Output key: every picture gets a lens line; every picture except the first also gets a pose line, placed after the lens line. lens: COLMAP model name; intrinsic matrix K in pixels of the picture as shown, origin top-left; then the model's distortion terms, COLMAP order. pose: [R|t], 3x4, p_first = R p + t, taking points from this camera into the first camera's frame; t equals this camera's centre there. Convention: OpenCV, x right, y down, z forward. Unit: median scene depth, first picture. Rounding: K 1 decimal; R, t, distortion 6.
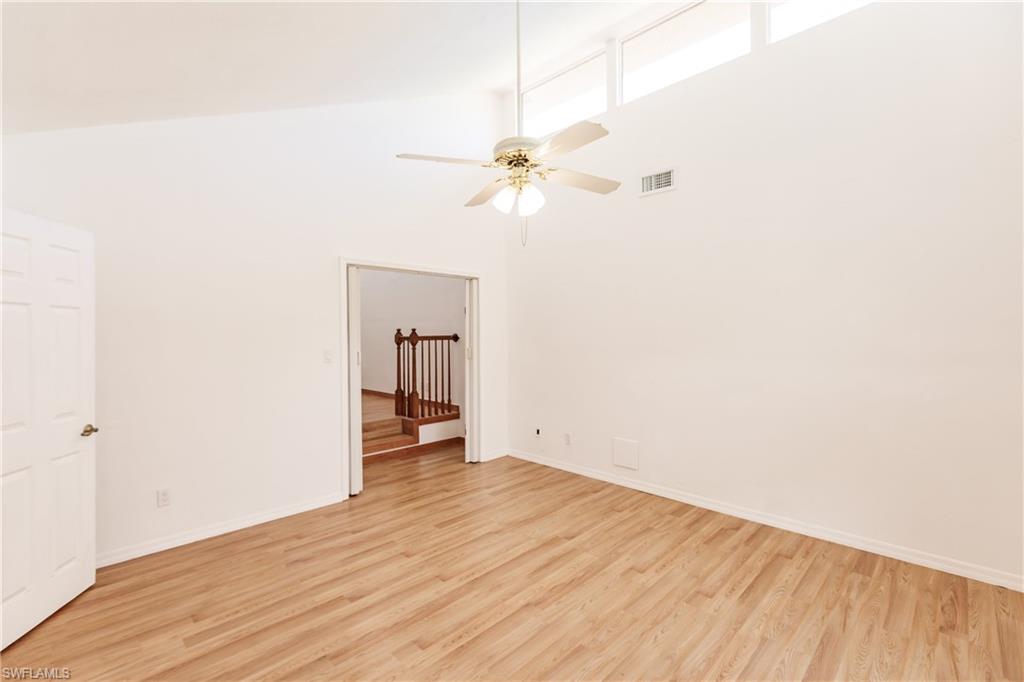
lens RADIAL K [[440.9, 0, 497.8], [0, 440.9, 335.6], [0, 0, 1]] dist [-0.002055, -0.000618]
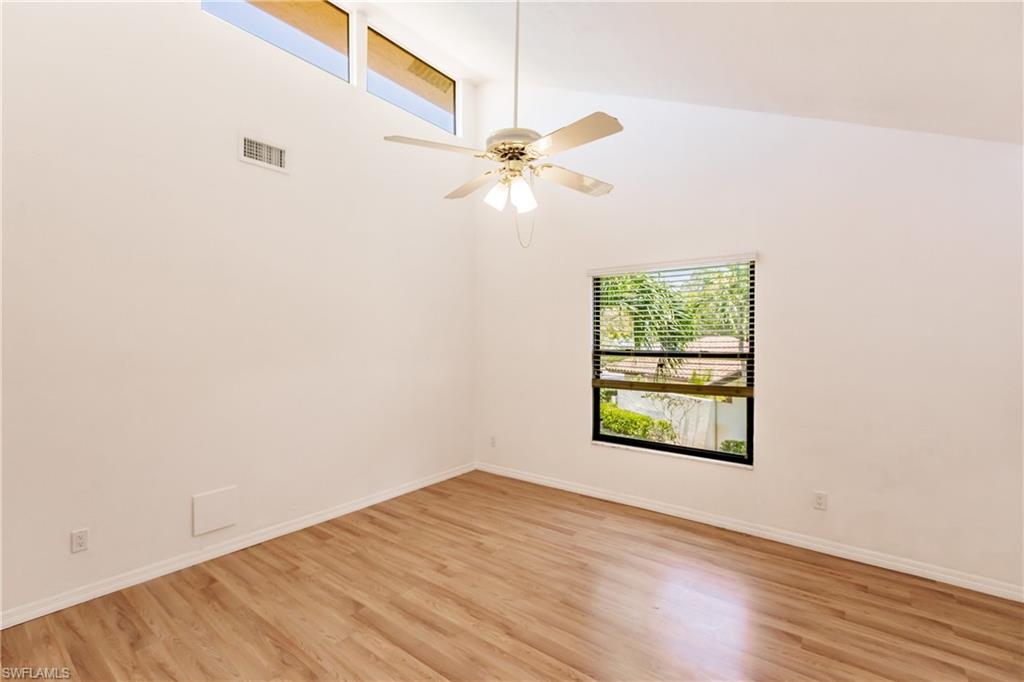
lens RADIAL K [[465.0, 0, 499.0], [0, 465.0, 337.2], [0, 0, 1]] dist [-0.000371, -0.000878]
pose [[-0.116263, 0.001850, 0.993217, -0.814466], [0.009040, 0.999959, -0.000805, -0.009955], [-0.993177, 0.008885, -0.116275, 1.022372]]
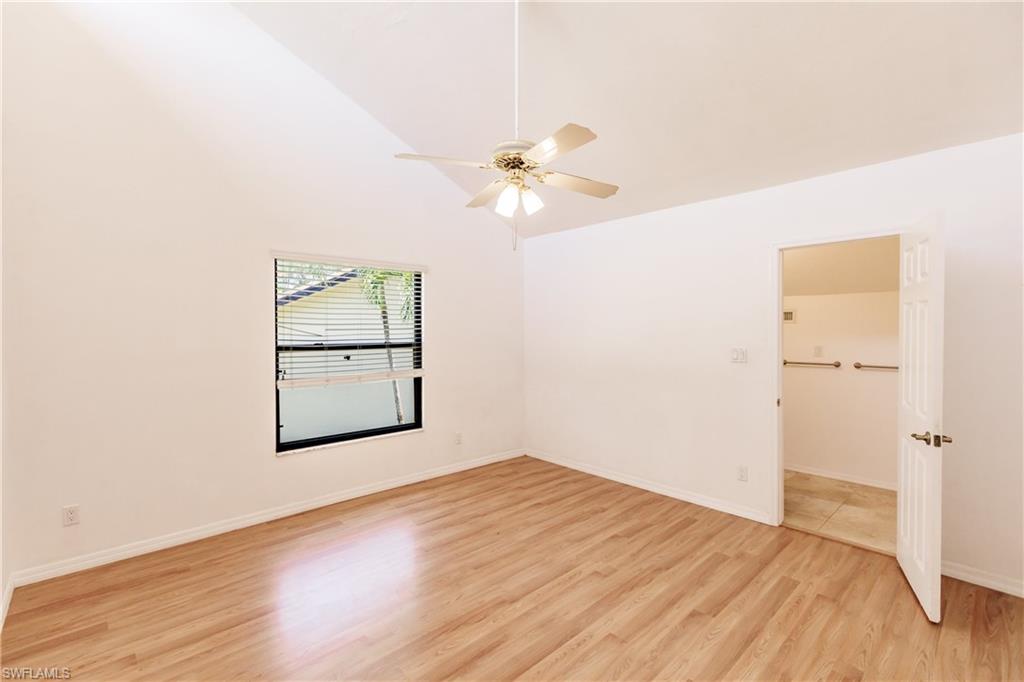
lens RADIAL K [[465.0, 0, 499.0], [0, 465.0, 337.2], [0, 0, 1]] dist [-0.000371, -0.000878]
pose [[-0.999505, 0.006711, 0.030735, 0.056372], [0.007454, 0.999681, 0.024152, -0.017408], [-0.030564, 0.024369, -0.999236, 1.855065]]
